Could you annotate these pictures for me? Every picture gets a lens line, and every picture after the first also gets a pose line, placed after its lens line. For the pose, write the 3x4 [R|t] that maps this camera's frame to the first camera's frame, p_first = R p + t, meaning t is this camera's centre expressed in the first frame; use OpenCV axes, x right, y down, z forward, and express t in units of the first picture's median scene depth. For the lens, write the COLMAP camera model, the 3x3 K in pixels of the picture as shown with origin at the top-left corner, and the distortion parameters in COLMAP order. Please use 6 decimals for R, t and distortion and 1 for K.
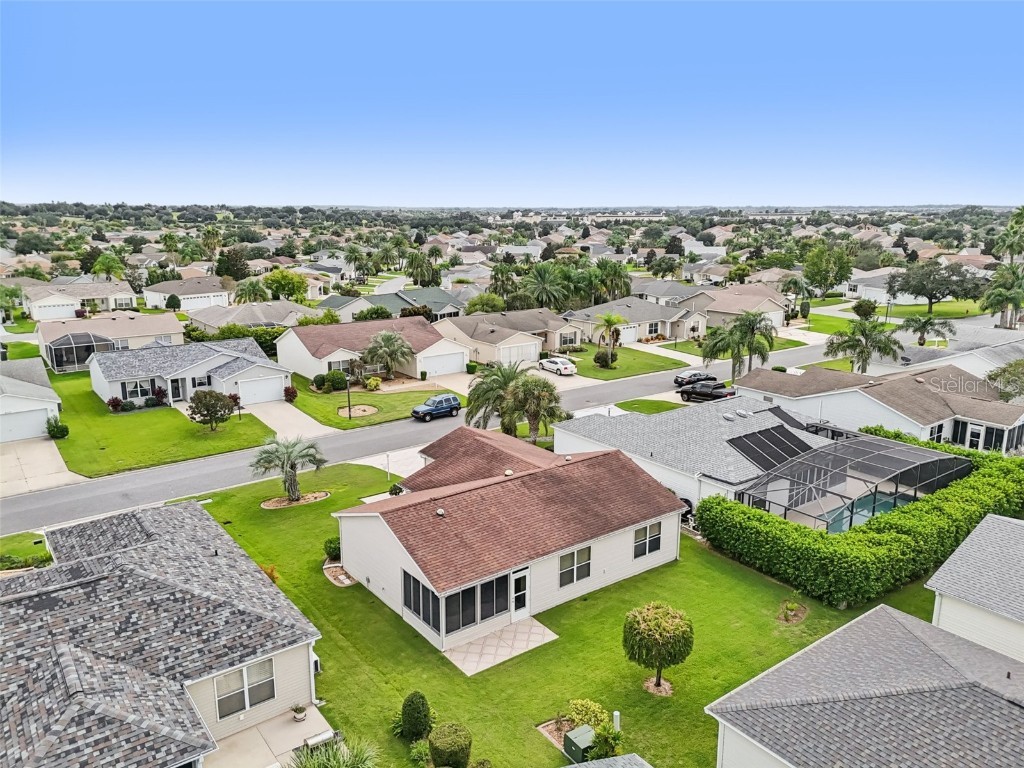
lens RADIAL K [[741.6, 0, 512.0], [0, 741.6, 384.0], [0, 0, 1]] dist [0.086187, -0.096952]
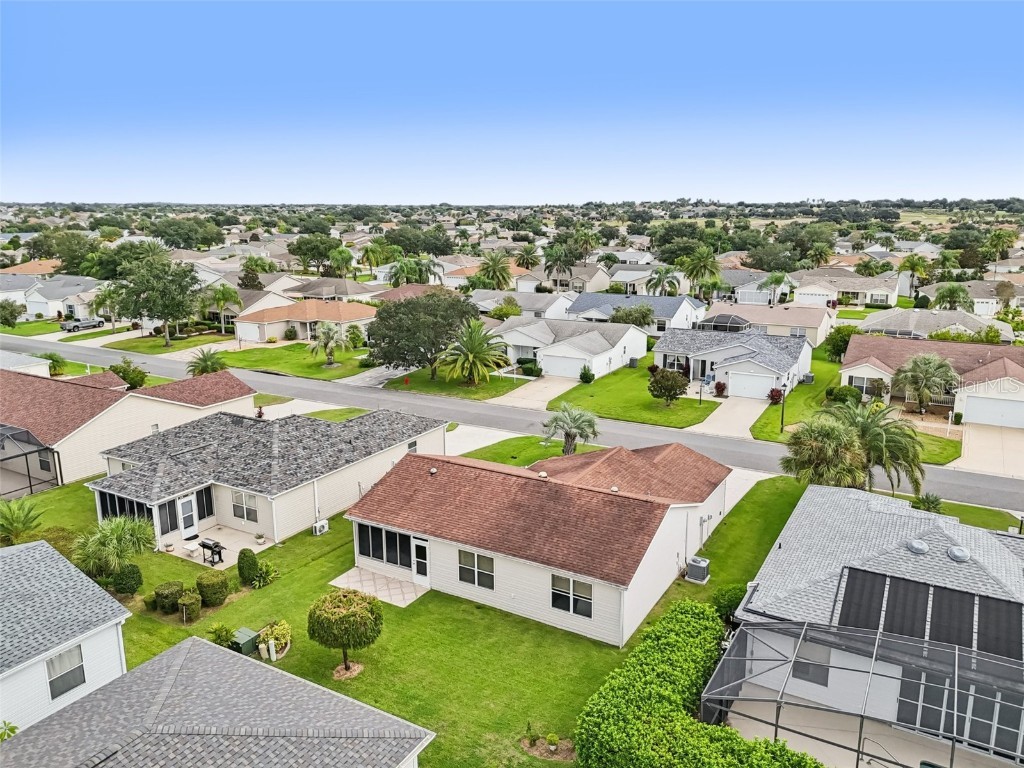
lens RADIAL K [[756.3, 0, 518.9], [0, 756.3, 385.6], [0, 0, 1]] dist [0.098222, -0.110367]
pose [[0.389589, 0.204499, -0.897998, 0.956667], [-0.202833, 0.970148, 0.132932, -0.133197], [0.898376, 0.130354, 0.419439, 0.604898]]
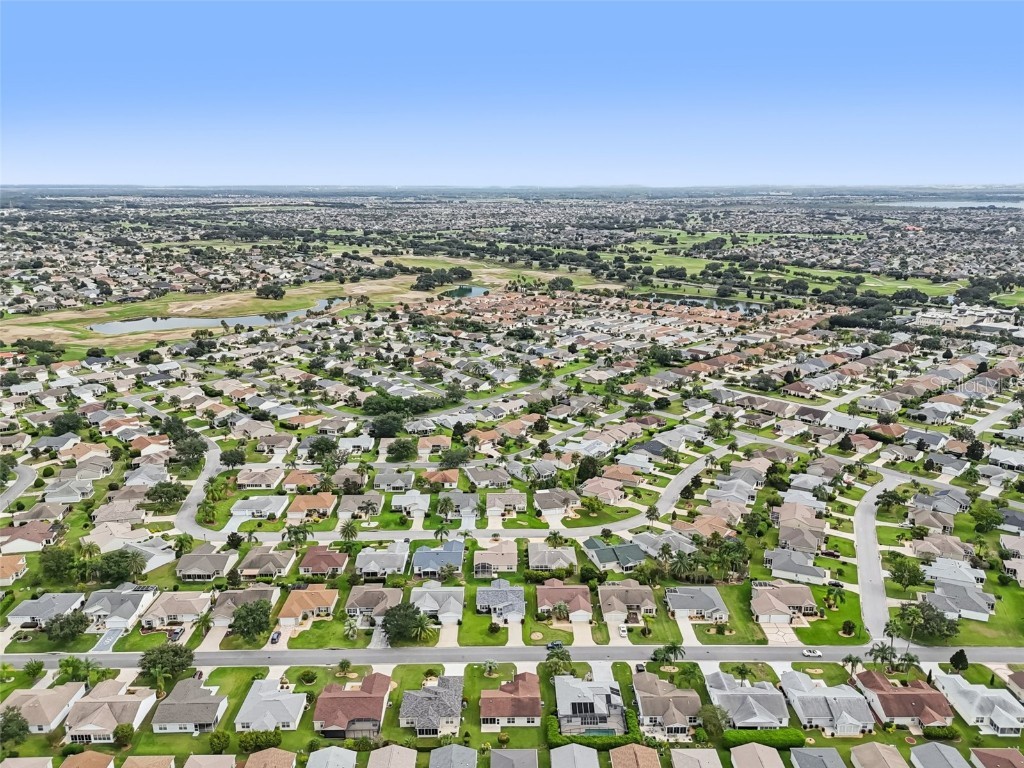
lens RADIAL K [[756.3, 0, 518.9], [0, 756.3, 385.6], [0, 0, 1]] dist [0.098222, -0.110367]
pose [[0.804717, 0.148306, -0.574835, 2.905590], [-0.133092, 0.988715, 0.068770, -2.484709], [0.578547, 0.021166, 0.815375, -3.450653]]
